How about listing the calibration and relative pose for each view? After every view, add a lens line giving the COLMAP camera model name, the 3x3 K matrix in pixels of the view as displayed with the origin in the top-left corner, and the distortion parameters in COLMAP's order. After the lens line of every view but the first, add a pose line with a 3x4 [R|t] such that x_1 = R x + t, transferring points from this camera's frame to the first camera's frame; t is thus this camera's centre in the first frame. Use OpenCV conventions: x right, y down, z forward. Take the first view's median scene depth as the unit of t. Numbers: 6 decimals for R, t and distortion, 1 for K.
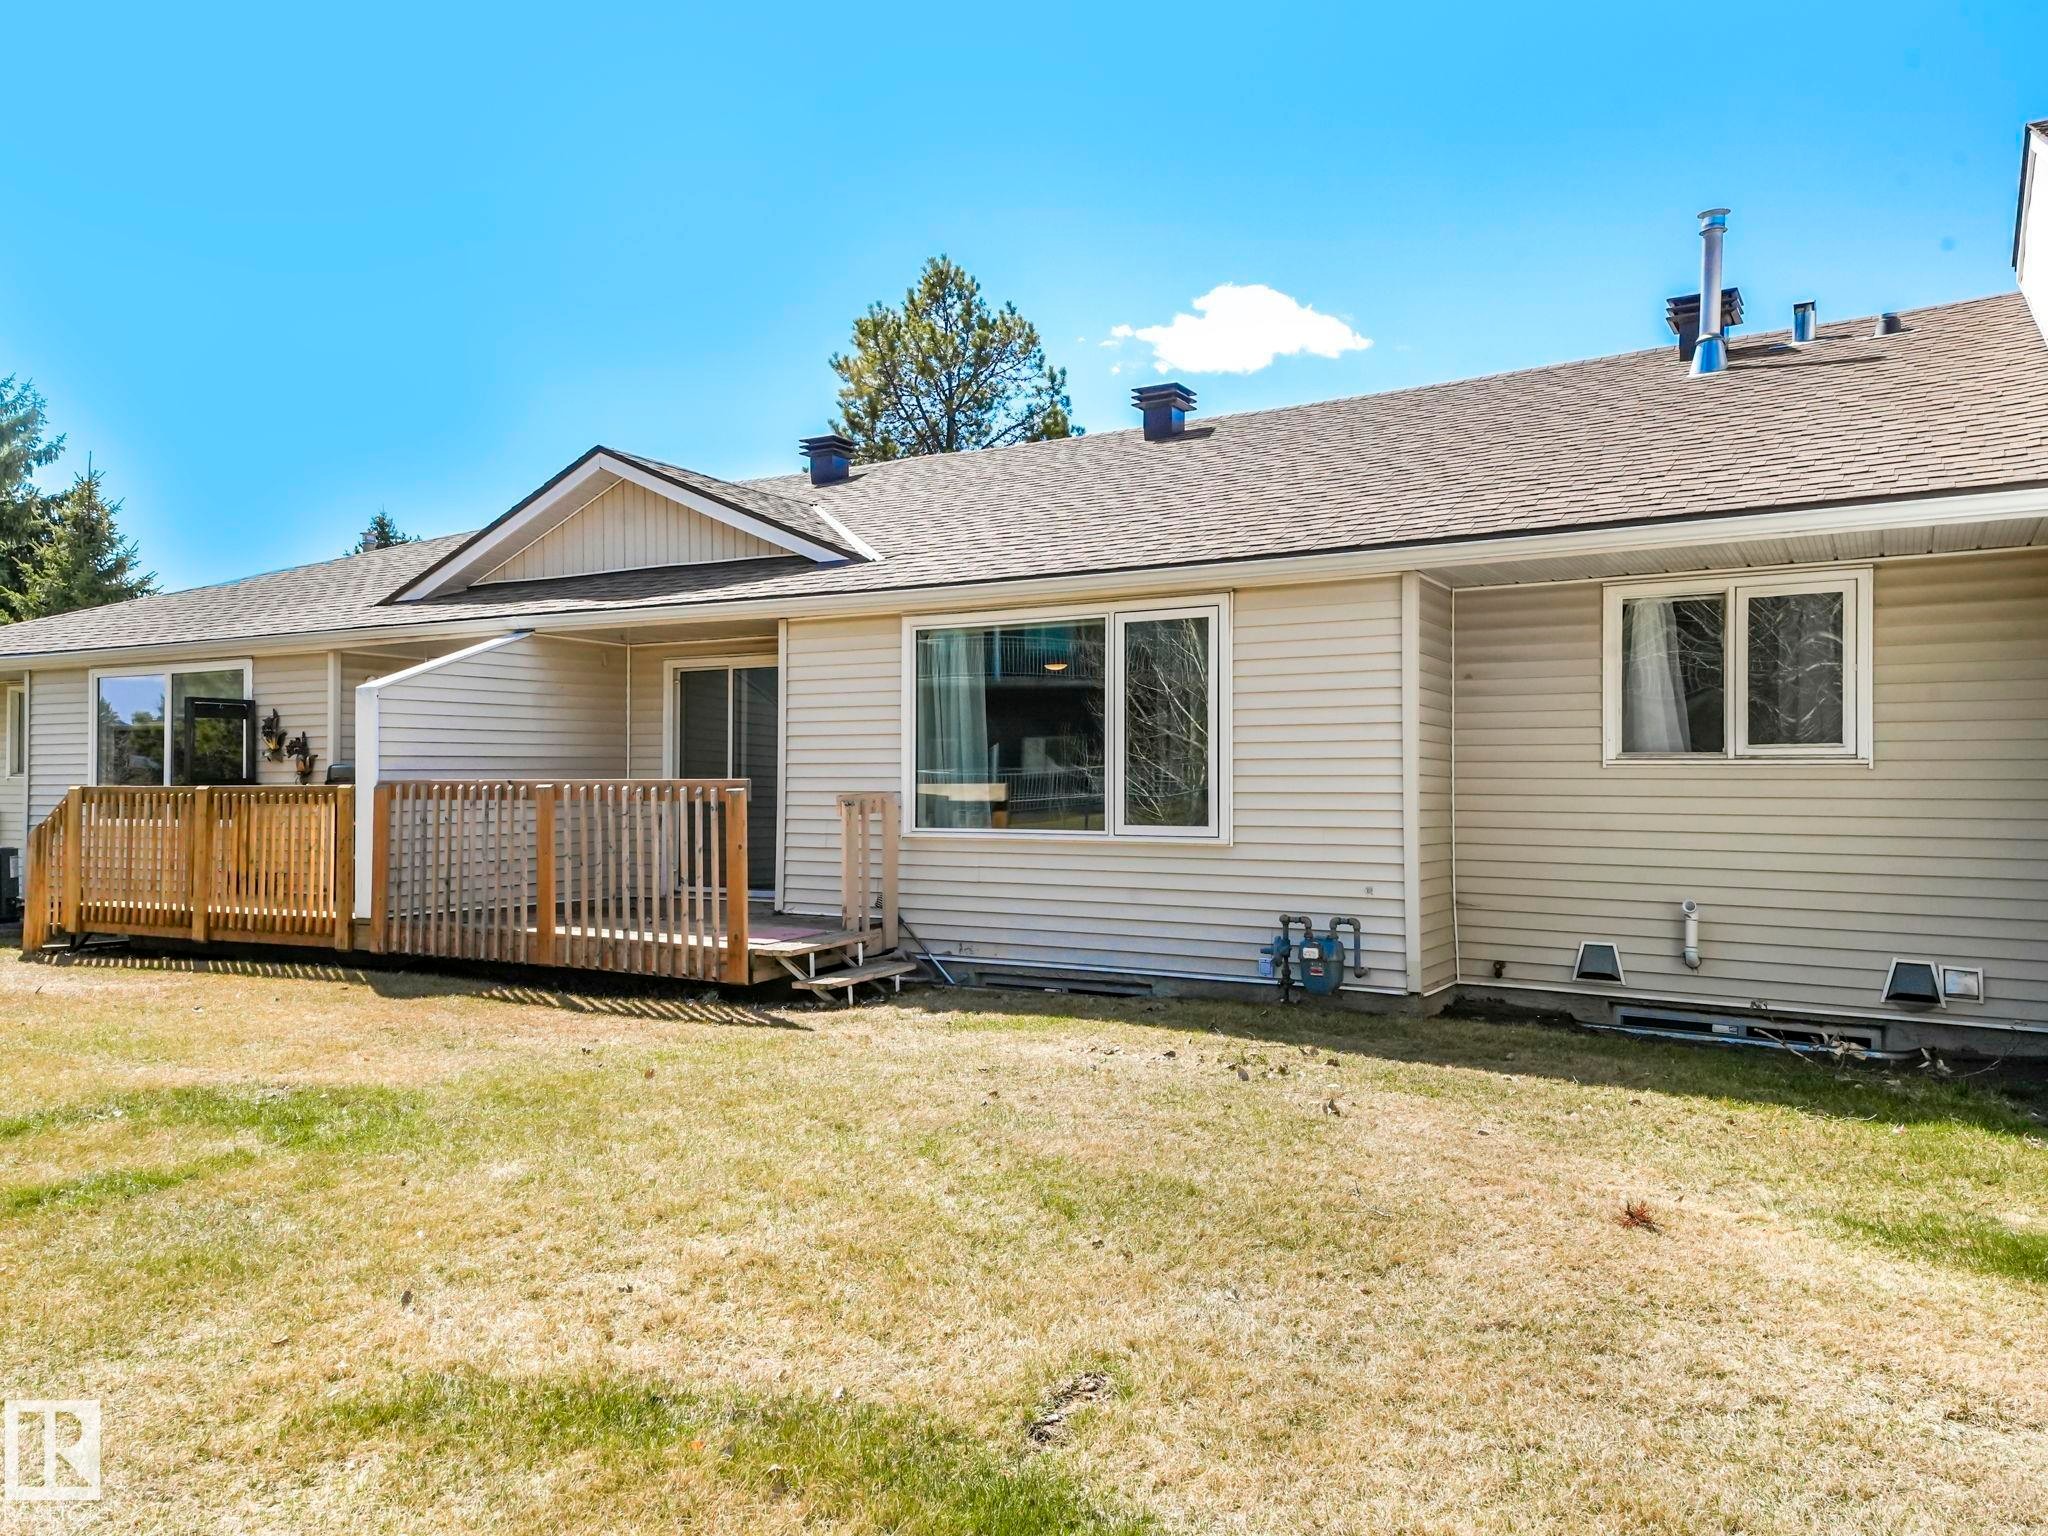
lens RADIAL K [[1431.2, 0, 925.7], [0, 1431.2, 737.9], [0, 0, 1]] dist [0.143260, -0.002123]
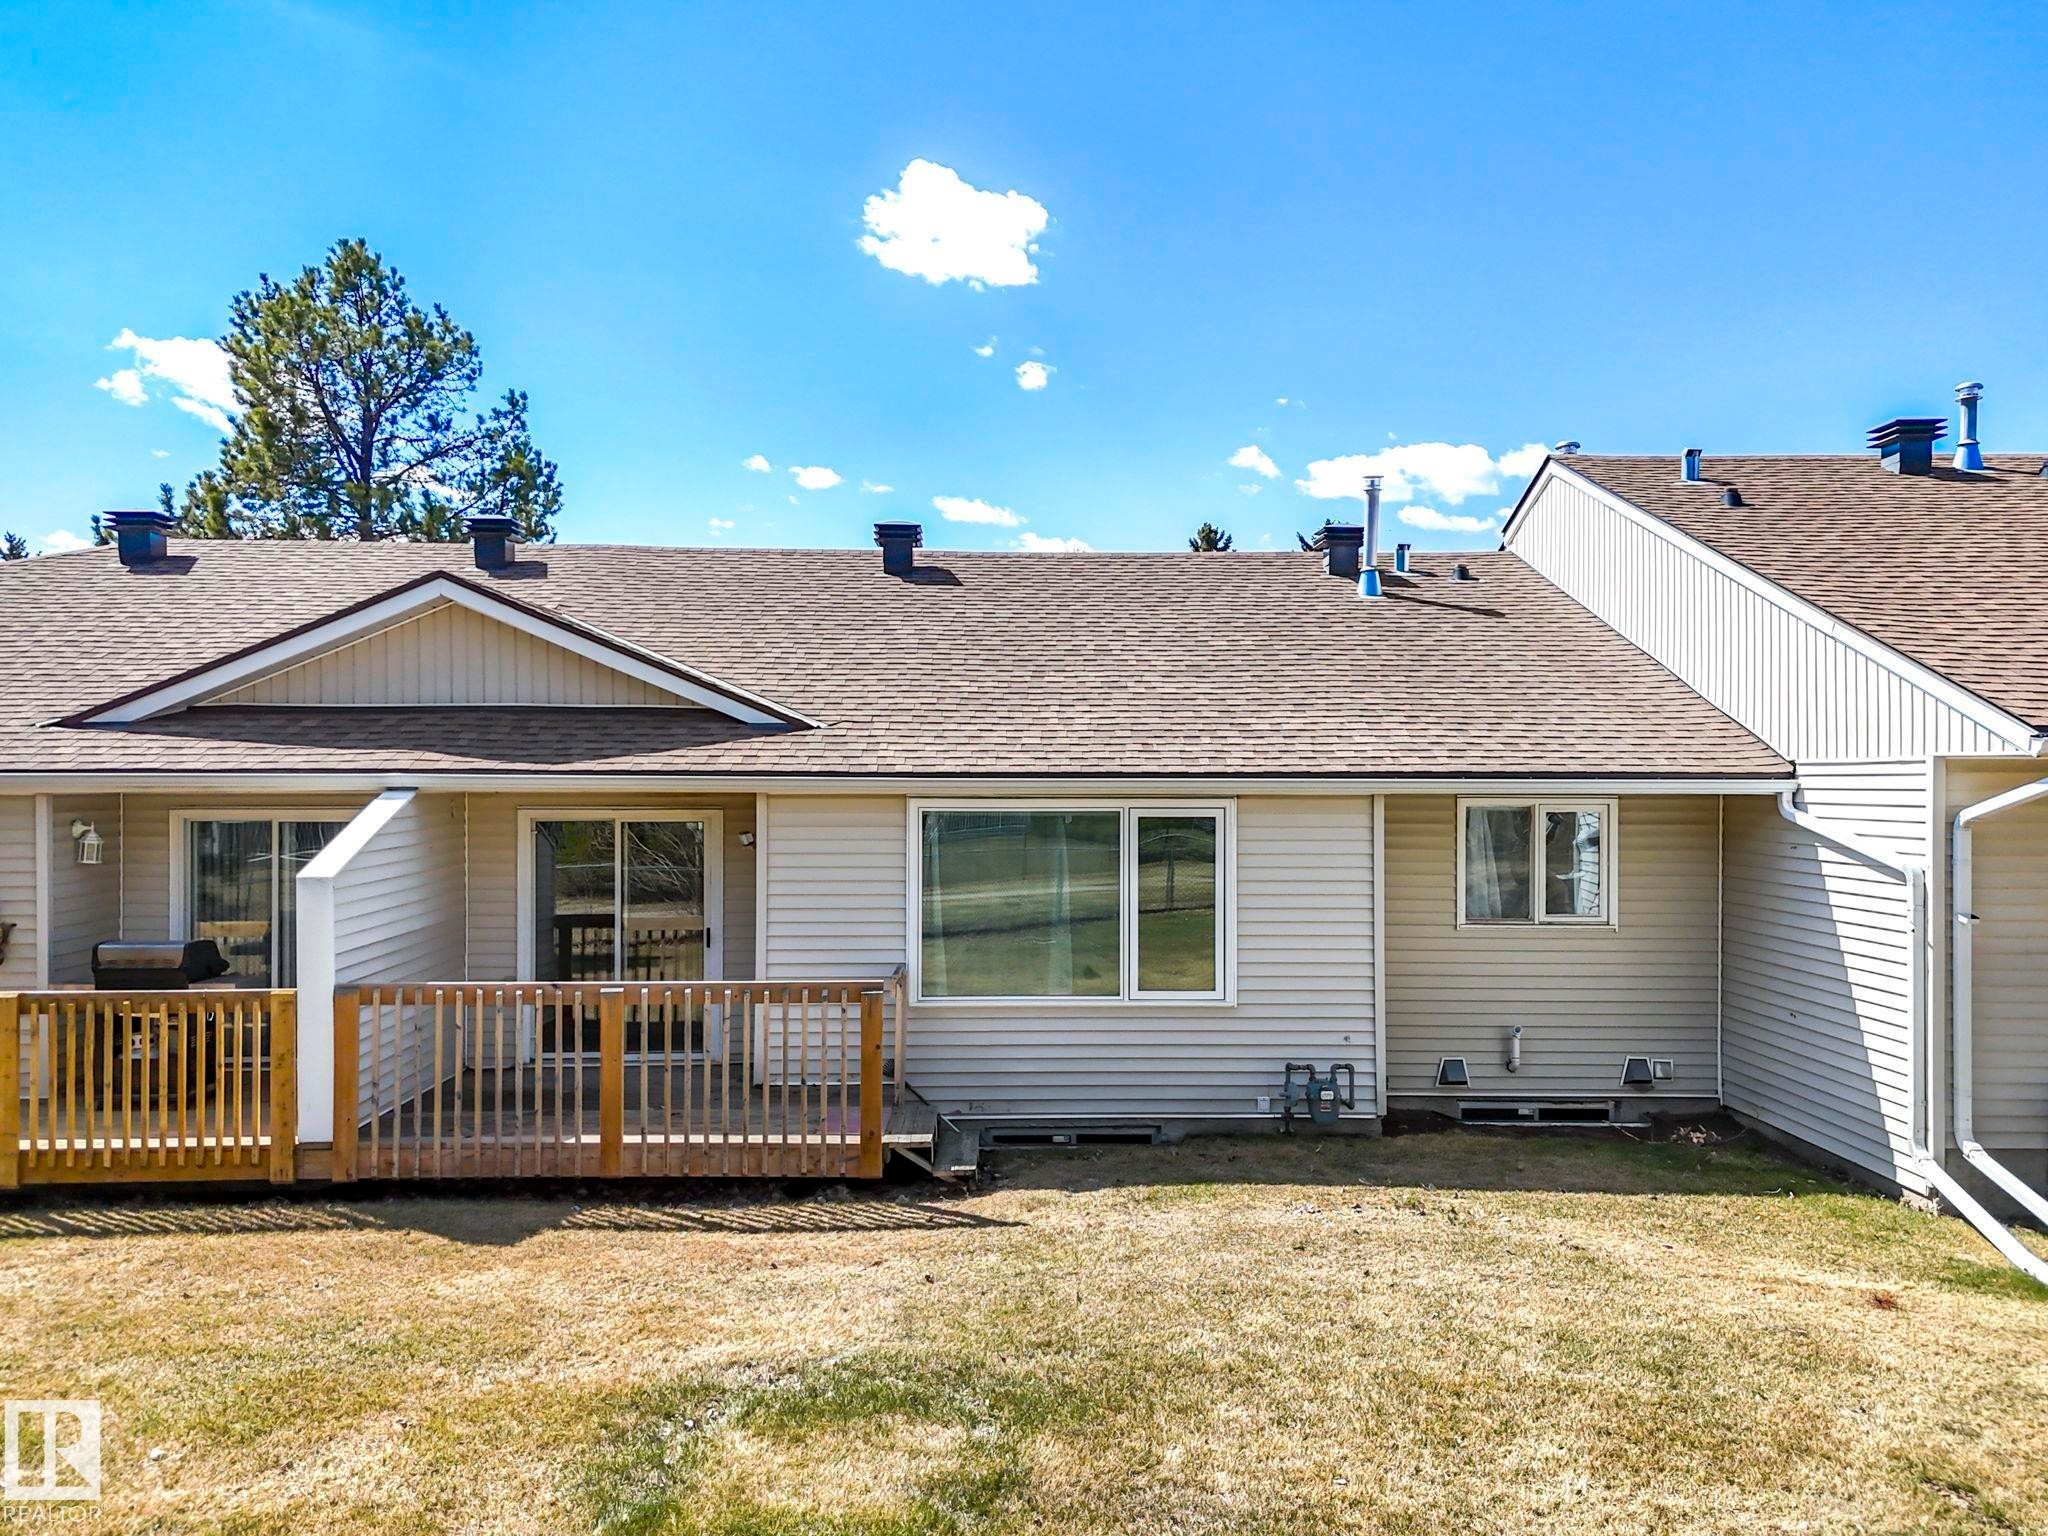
lens RADIAL K [[1522.7, 0, 963.0], [0, 1522.7, 768.4], [0, 0, 1]] dist [0.097641, -0.077186]
pose [[0.857677, -0.003356, 0.514178, -0.624082], [-0.009059, 0.999725, 0.021636, -0.146209], [-0.514109, -0.023215, 0.857410, 0.016253]]
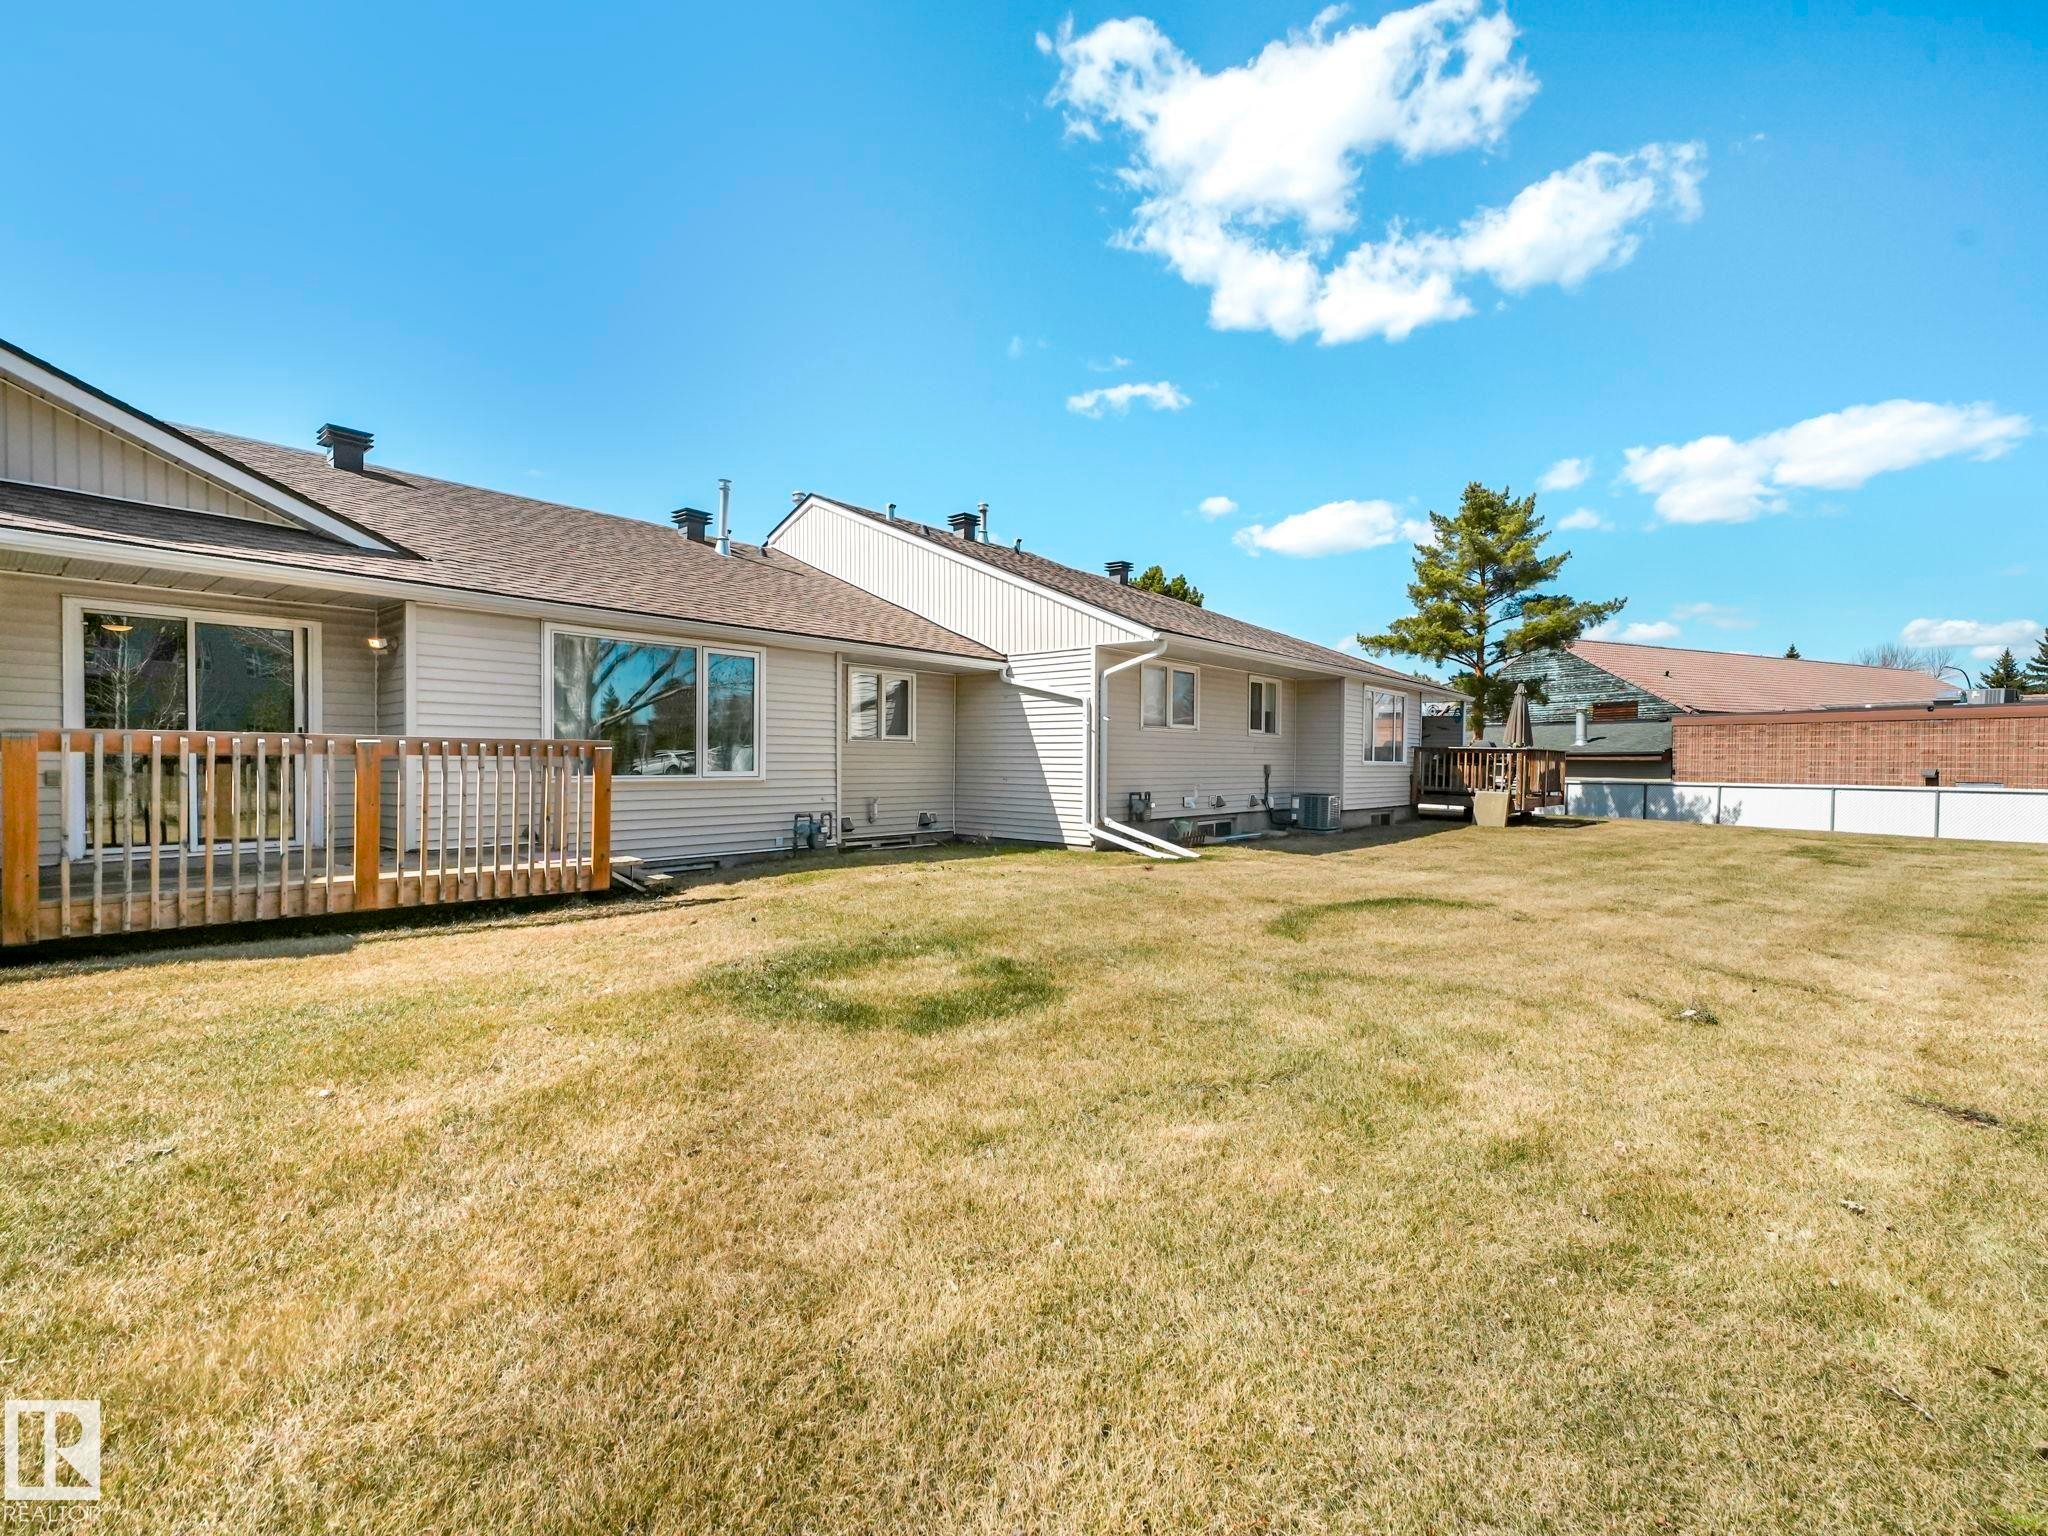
lens RADIAL K [[927.5, 0, 1011.8], [0, 927.5, 801.6], [0, 0, 1]] dist [-0.007645, -0.000232]
pose [[0.175792, -0.043569, 0.983463, -0.898276], [-0.039944, 0.997882, 0.051348, 0.025464], [-0.983617, -0.048310, 0.173679, 0.450422]]
